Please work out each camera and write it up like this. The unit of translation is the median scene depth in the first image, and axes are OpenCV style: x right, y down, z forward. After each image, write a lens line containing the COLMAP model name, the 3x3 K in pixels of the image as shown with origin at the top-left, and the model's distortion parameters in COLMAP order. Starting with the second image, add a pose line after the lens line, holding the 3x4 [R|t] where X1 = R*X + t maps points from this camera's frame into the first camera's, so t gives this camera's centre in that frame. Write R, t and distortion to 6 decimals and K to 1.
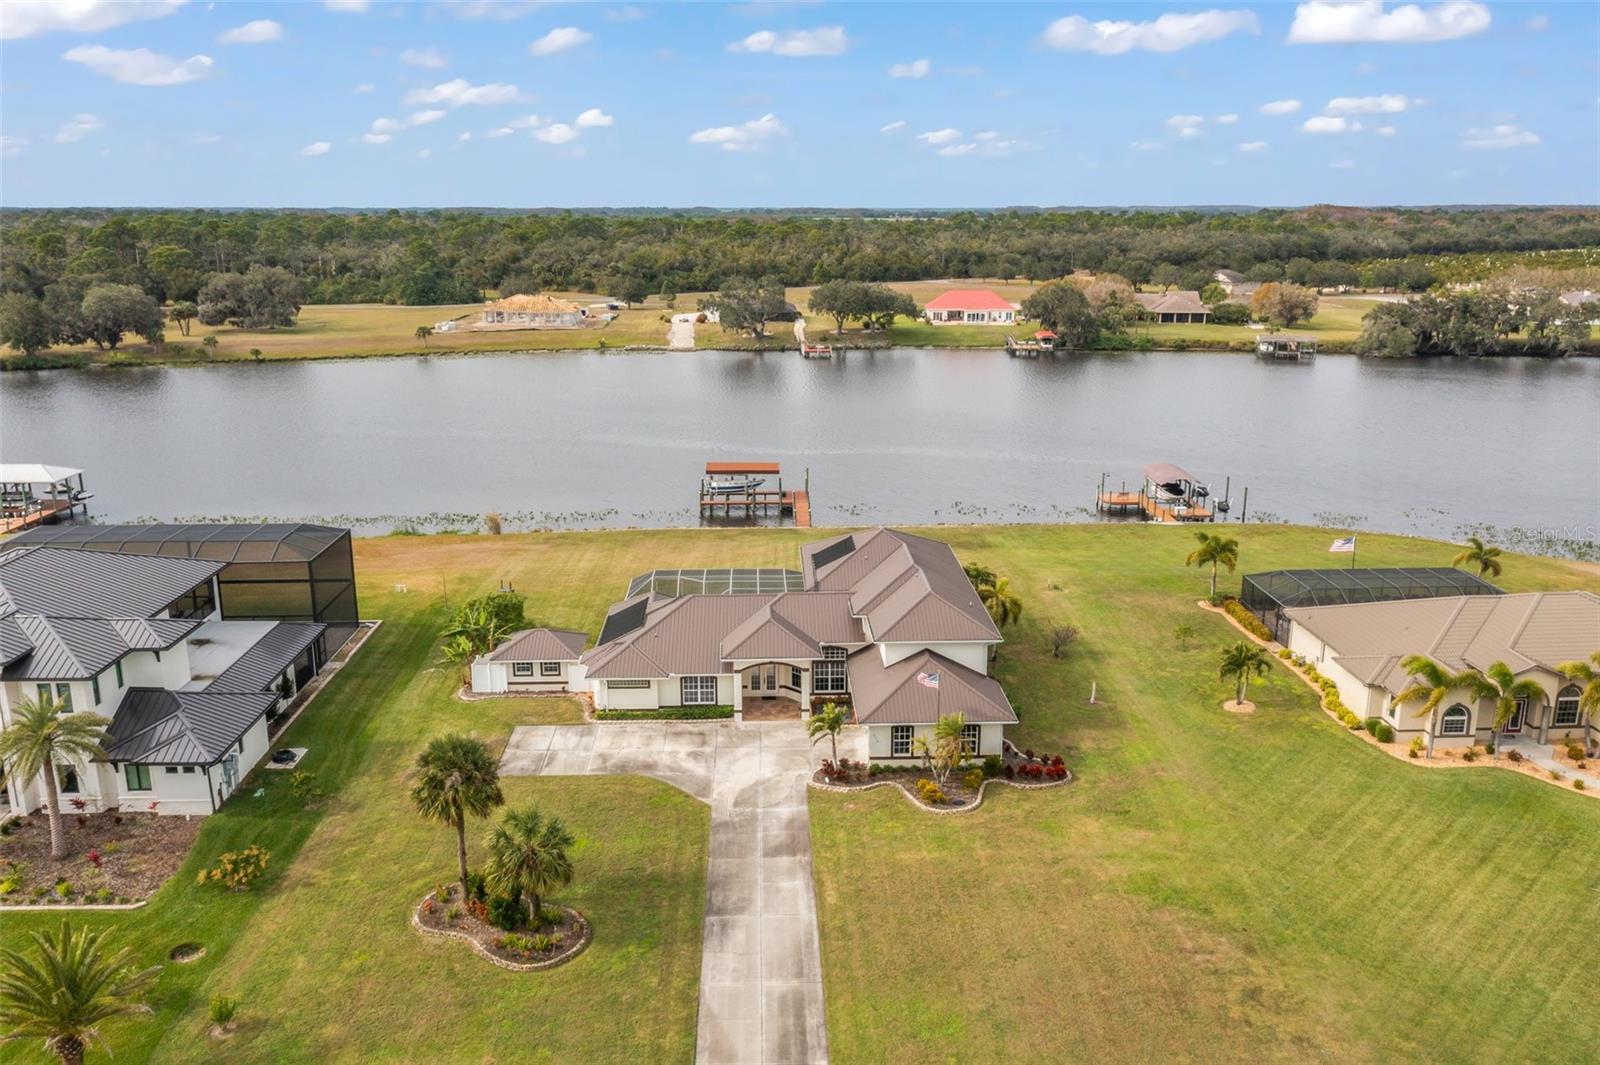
lens RADIAL K [[1294.4, 0, 822.5], [0, 1294.4, 521.6], [0, 0, 1]] dist [0.011995, -0.014638]
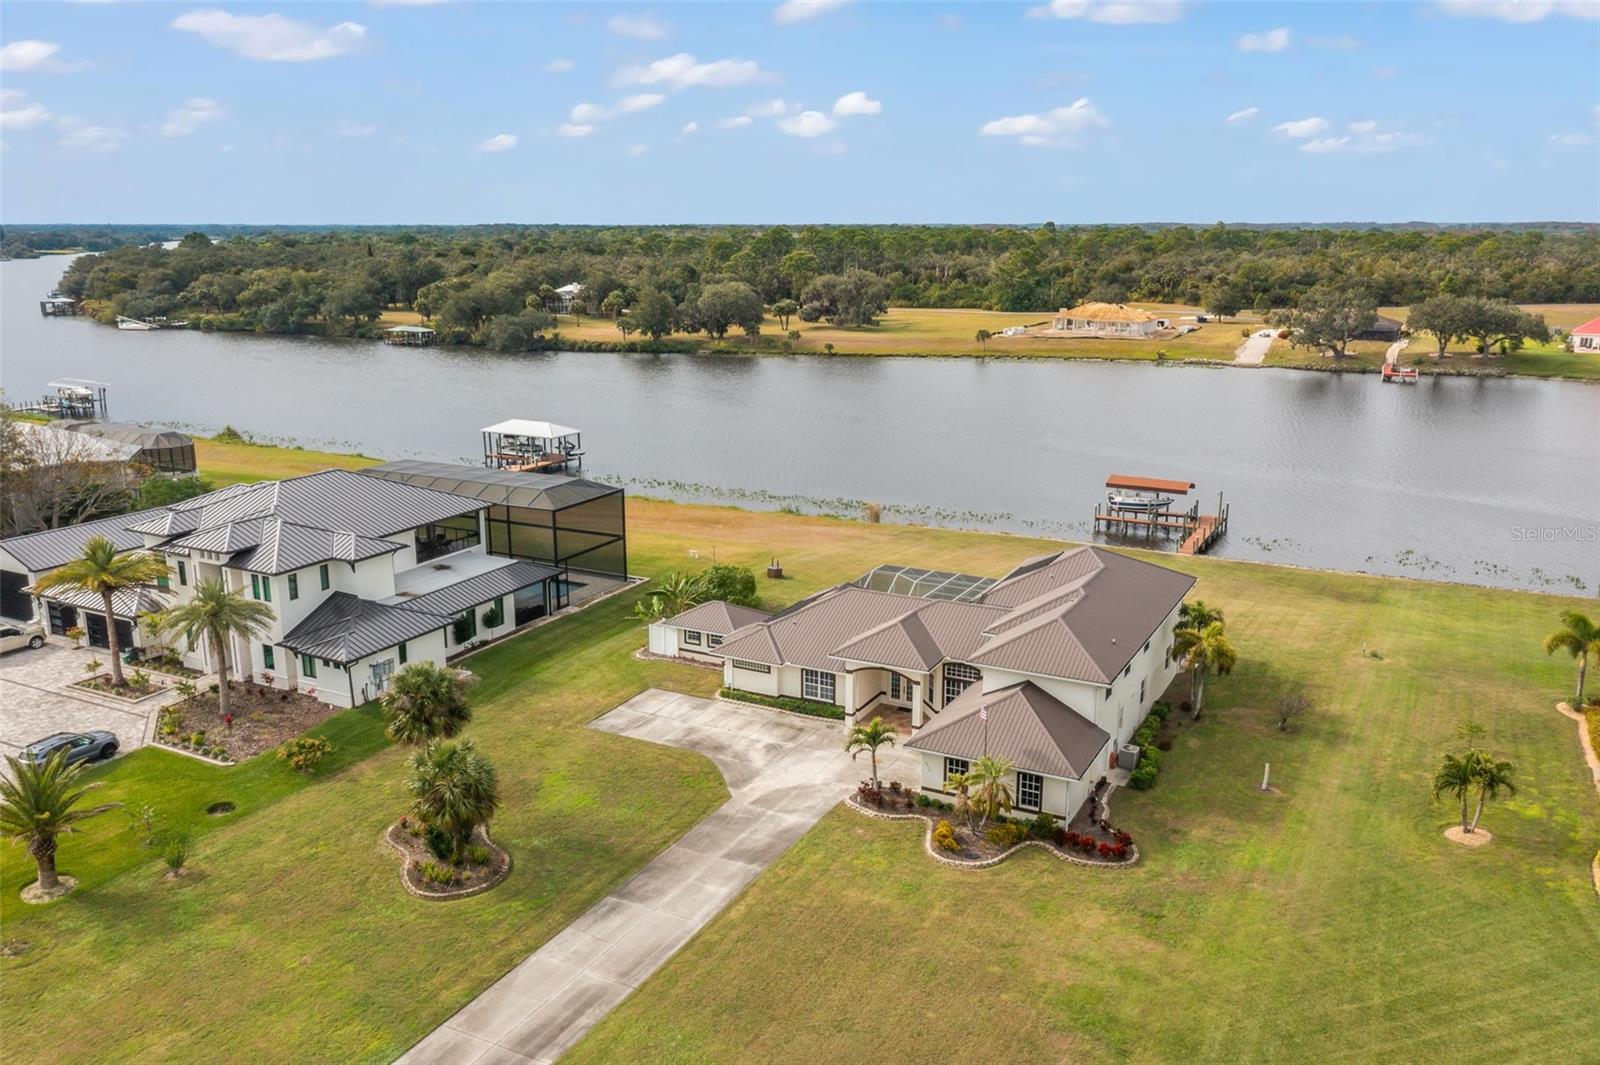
lens RADIAL K [[1294.4, 0, 792.0], [0, 1294.4, 534.3], [0, 0, 1]] dist [0.011995, -0.014638]
pose [[0.862342, 0.116714, -0.492690, 0.320325], [-0.117902, 0.992608, 0.028781, -0.005058], [0.492408, 0.033270, 0.869729, 0.145919]]
